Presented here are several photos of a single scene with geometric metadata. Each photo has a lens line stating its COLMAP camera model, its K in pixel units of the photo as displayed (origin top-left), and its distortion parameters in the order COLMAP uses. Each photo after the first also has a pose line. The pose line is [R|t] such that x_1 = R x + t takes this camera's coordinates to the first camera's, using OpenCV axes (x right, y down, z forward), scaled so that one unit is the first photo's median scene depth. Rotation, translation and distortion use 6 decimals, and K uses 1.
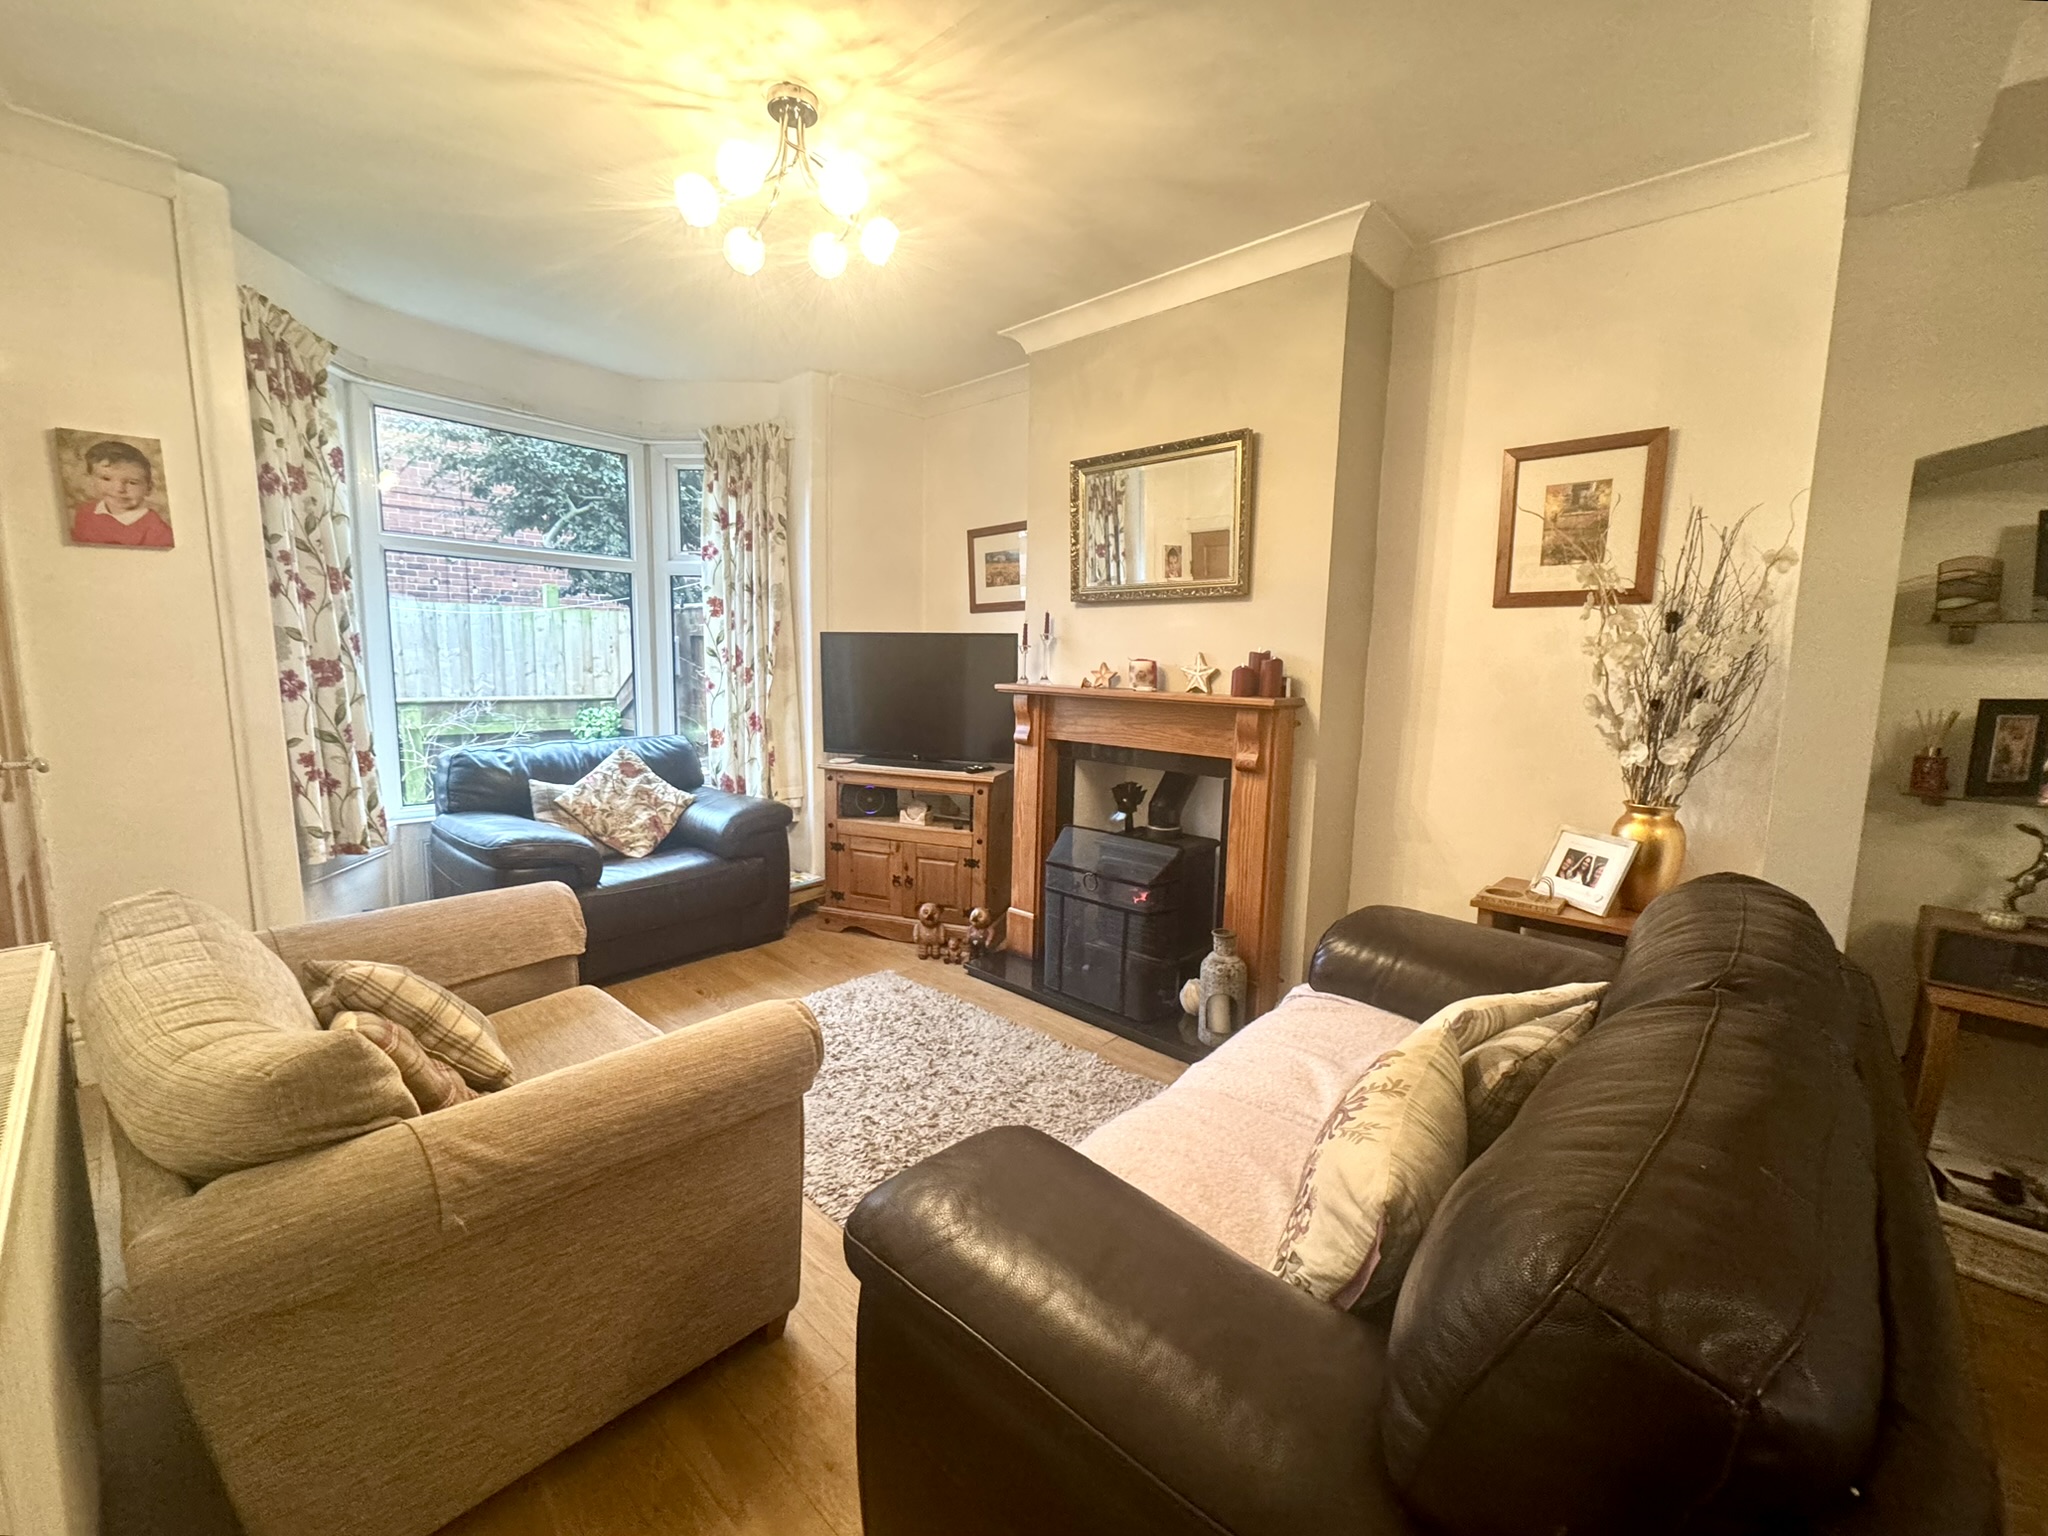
lens RADIAL K [[840.7, 0, 1020.5], [0, 840.7, 766.9], [0, 0, 1]] dist [-0.002627, -0.000433]
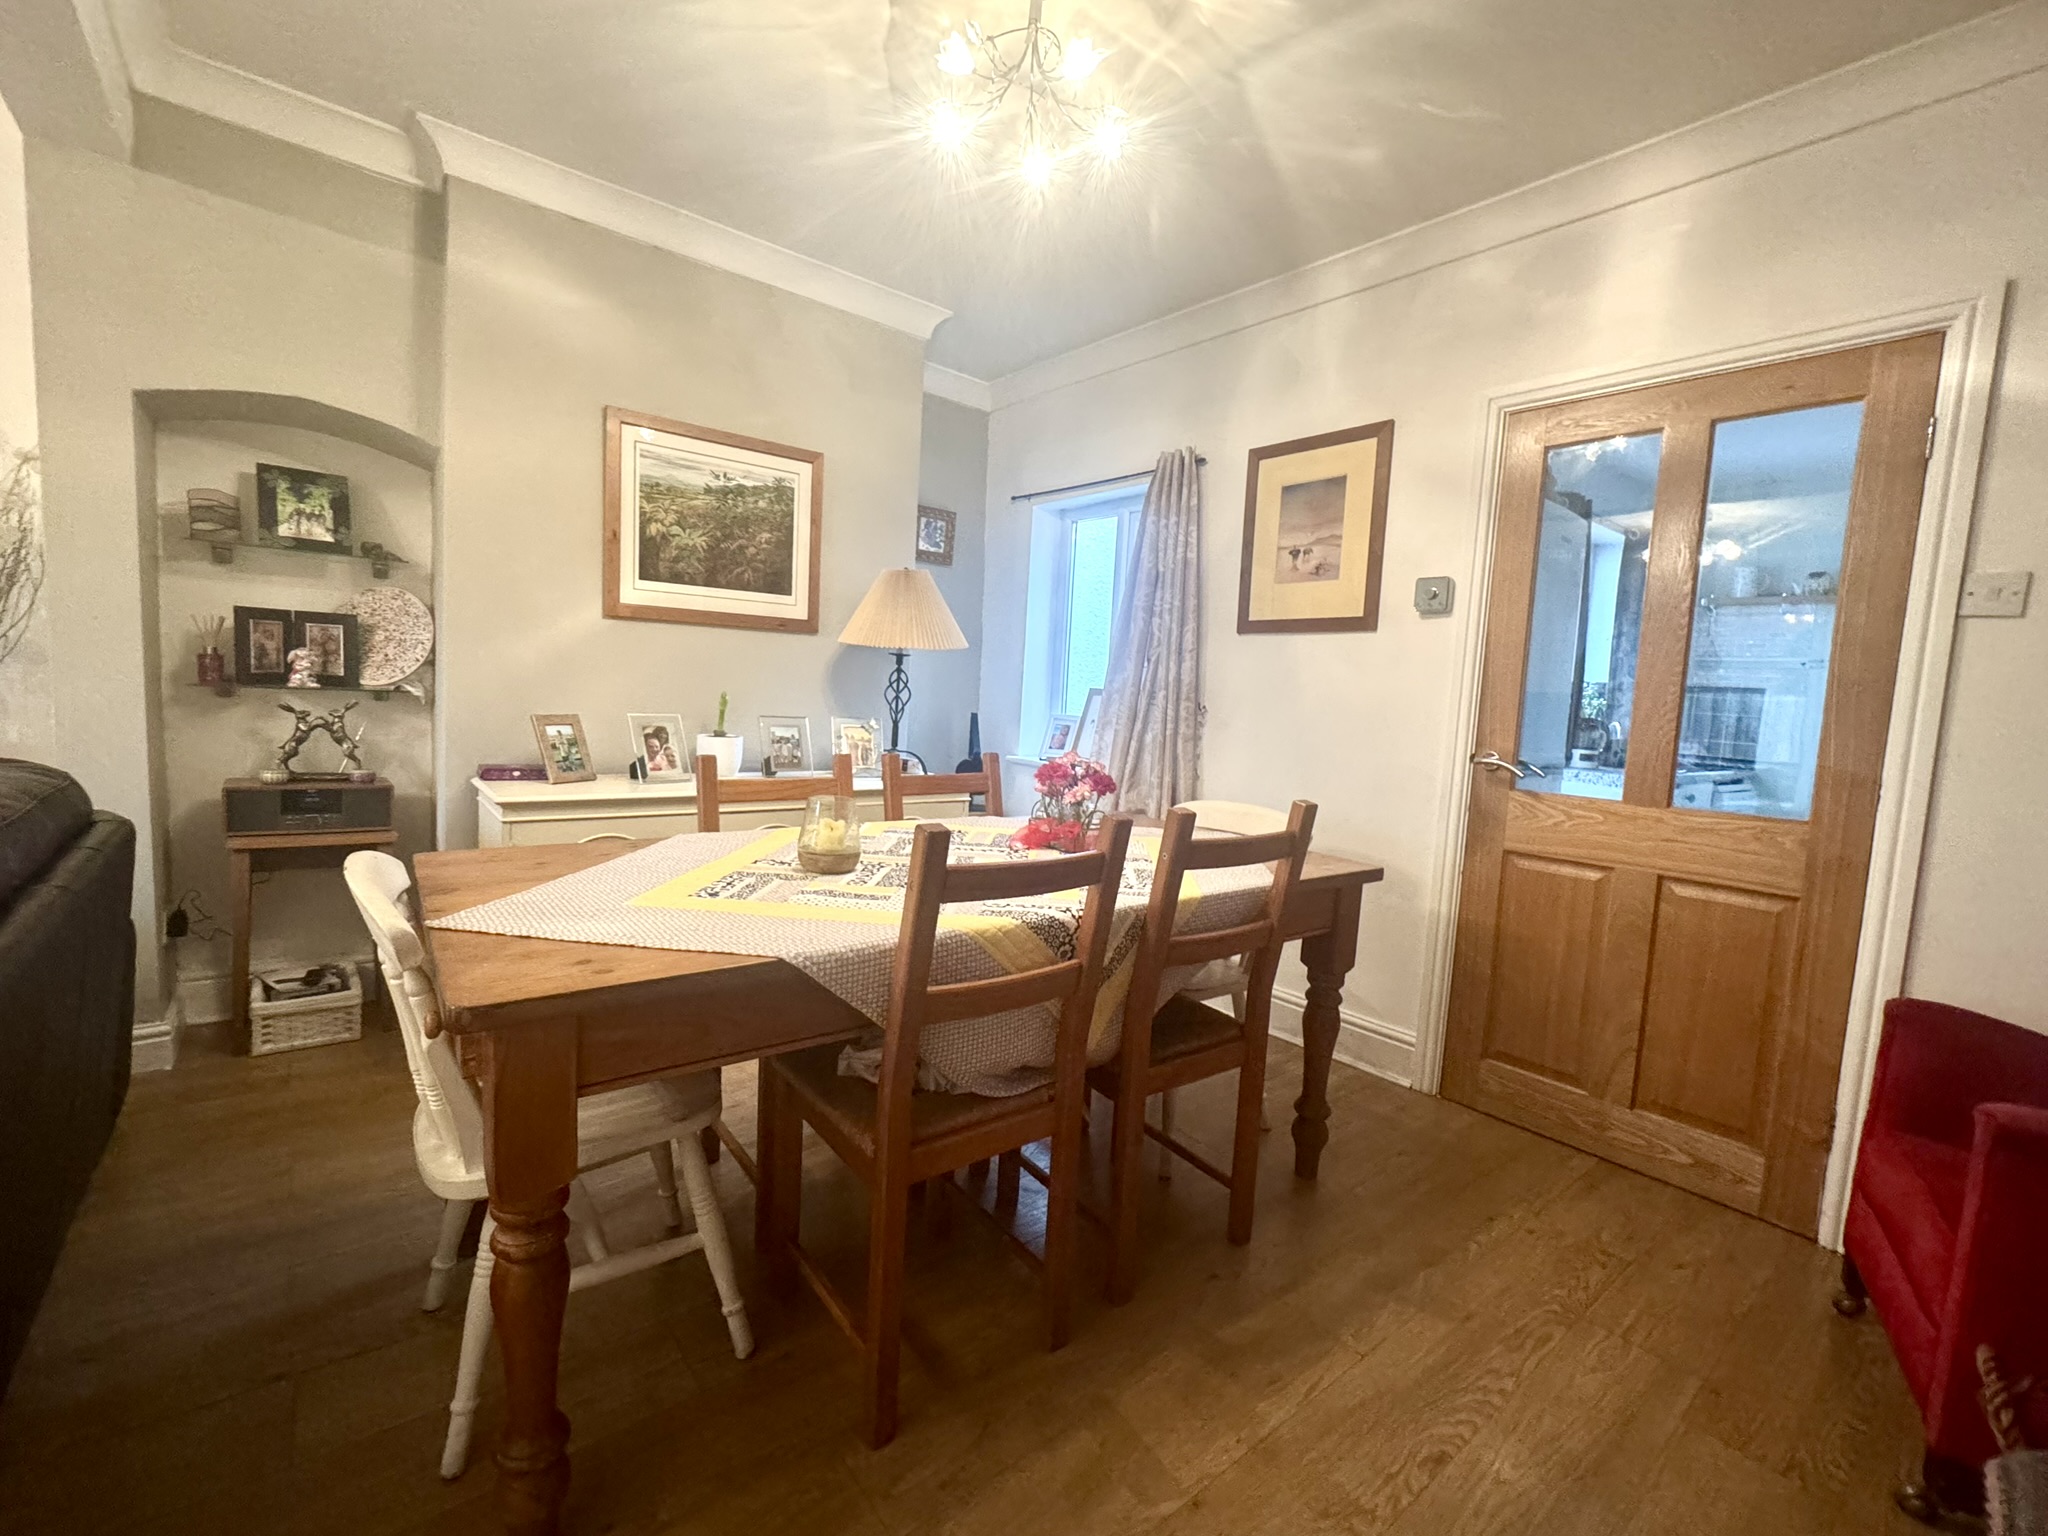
lens RADIAL K [[870.8, 0, 1029.2], [0, 870.8, 766.3], [0, 0, 1]] dist [-0.002399, -0.000580]
pose [[0.138919, -0.100519, 0.985189, 0.002378], [0.078037, 0.992853, 0.090297, 0.083413], [-0.987224, 0.064337, 0.145770, -0.220542]]
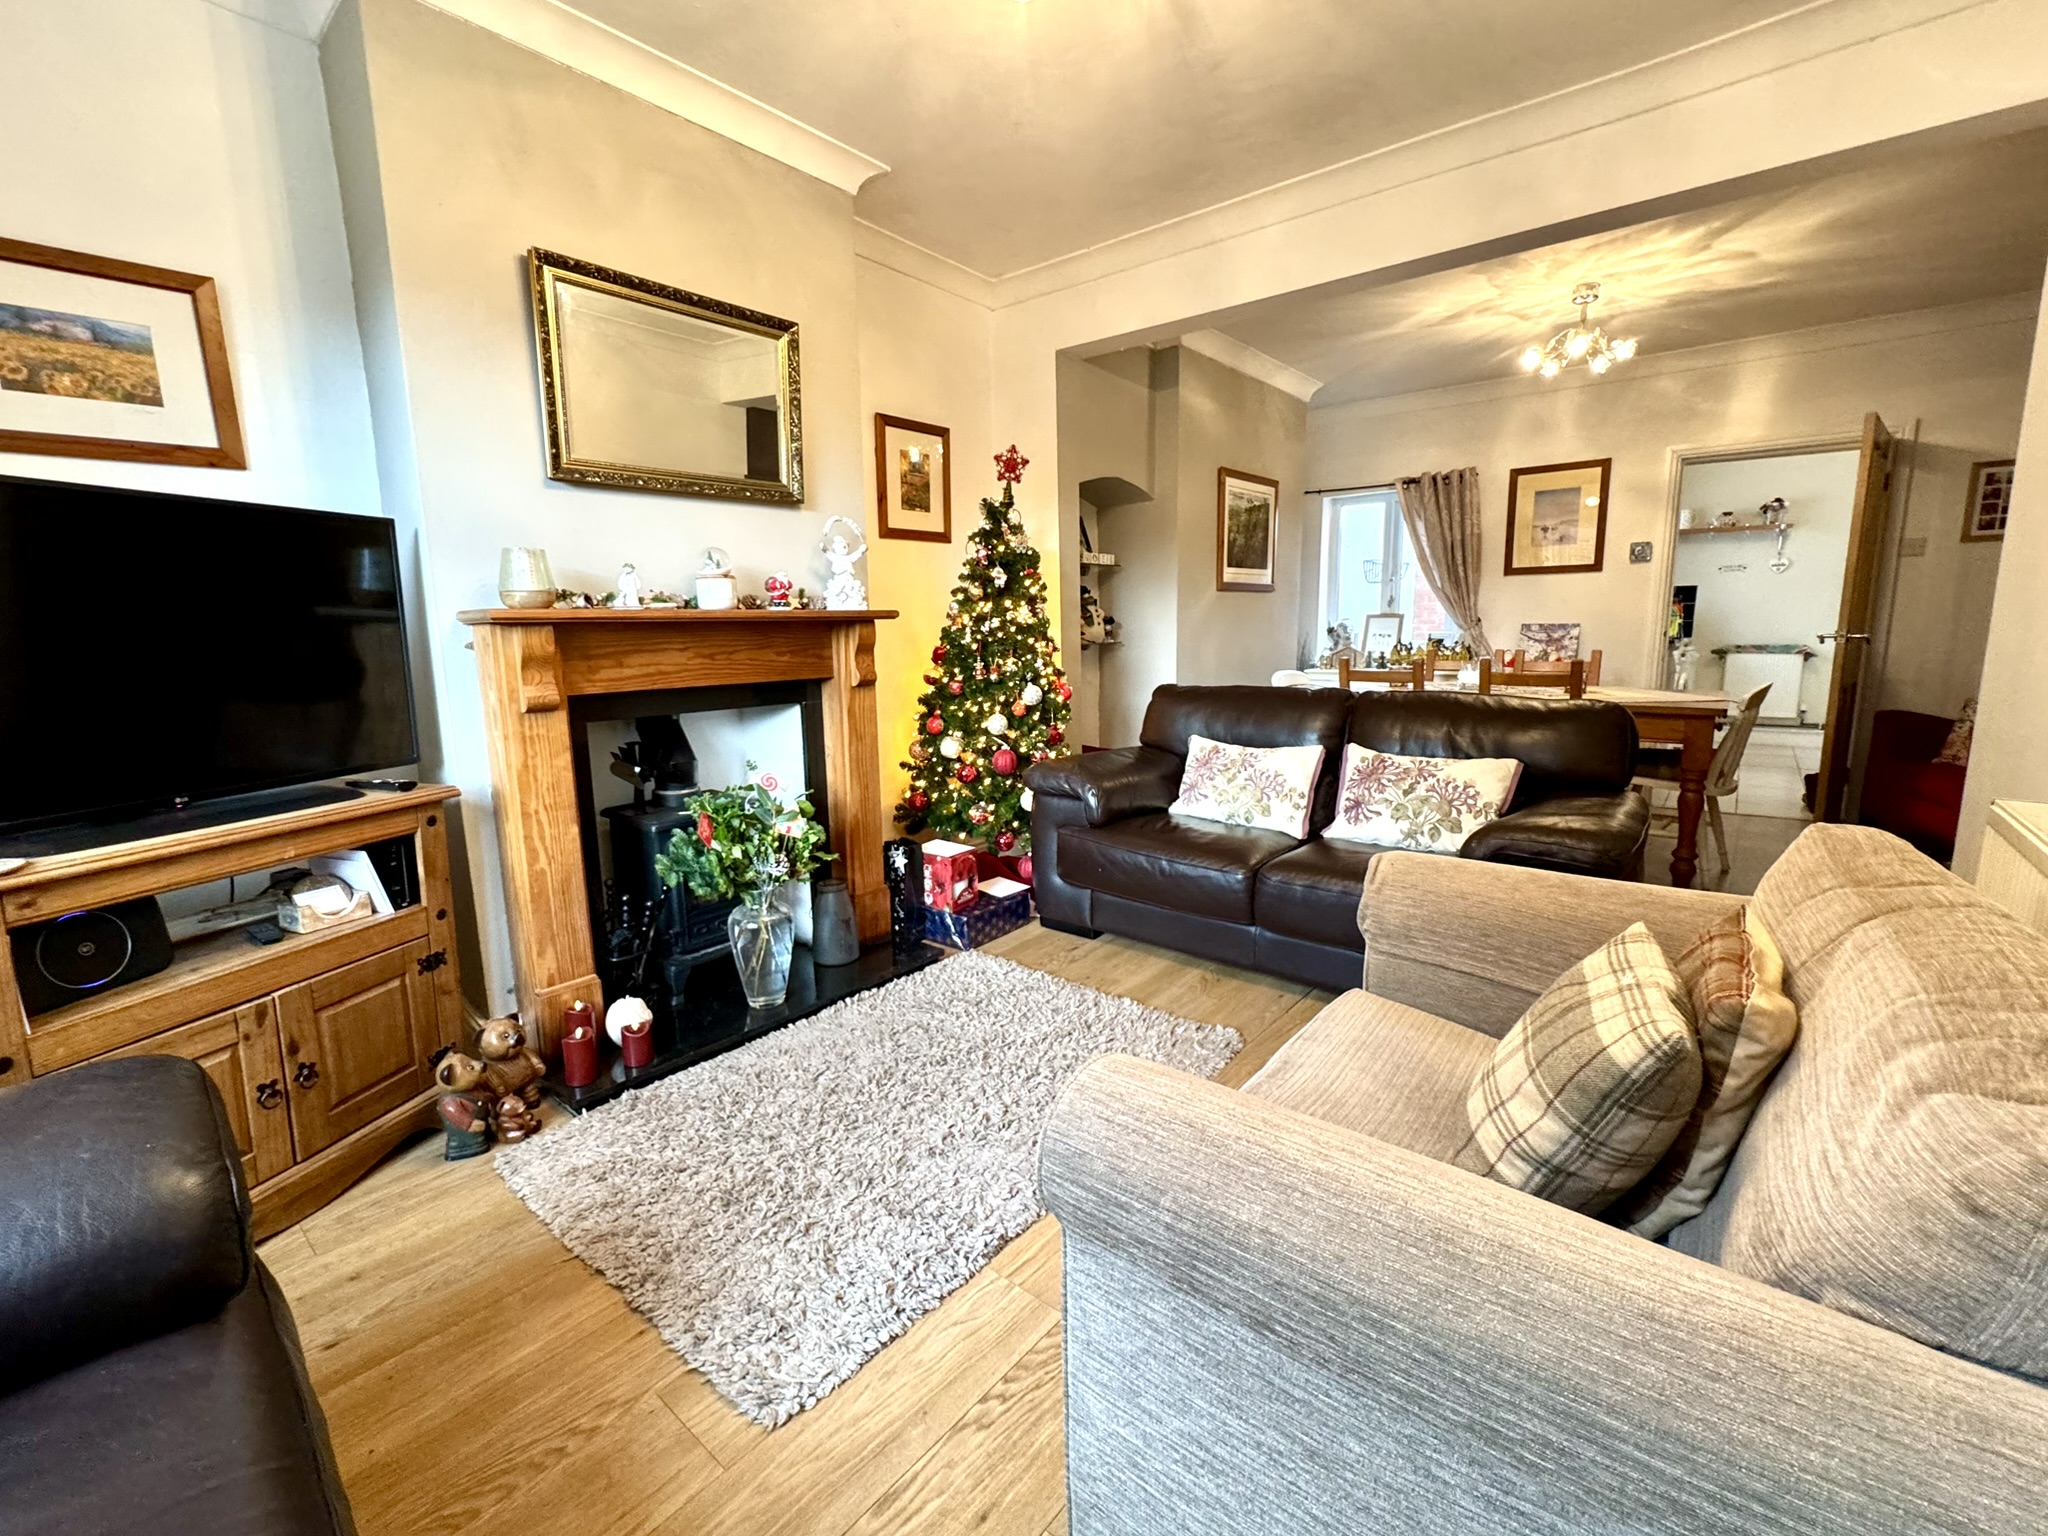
lens RADIAL K [[881.5, 0, 1025.2], [0, 881.5, 770.5], [0, 0, 1]] dist [-0.002087, 0.000326]
pose [[-0.065239, -0.181942, 0.981143, -0.738550], [0.147070, 0.970747, 0.189793, -0.062098], [-0.986972, 0.156678, -0.036572, 0.792288]]
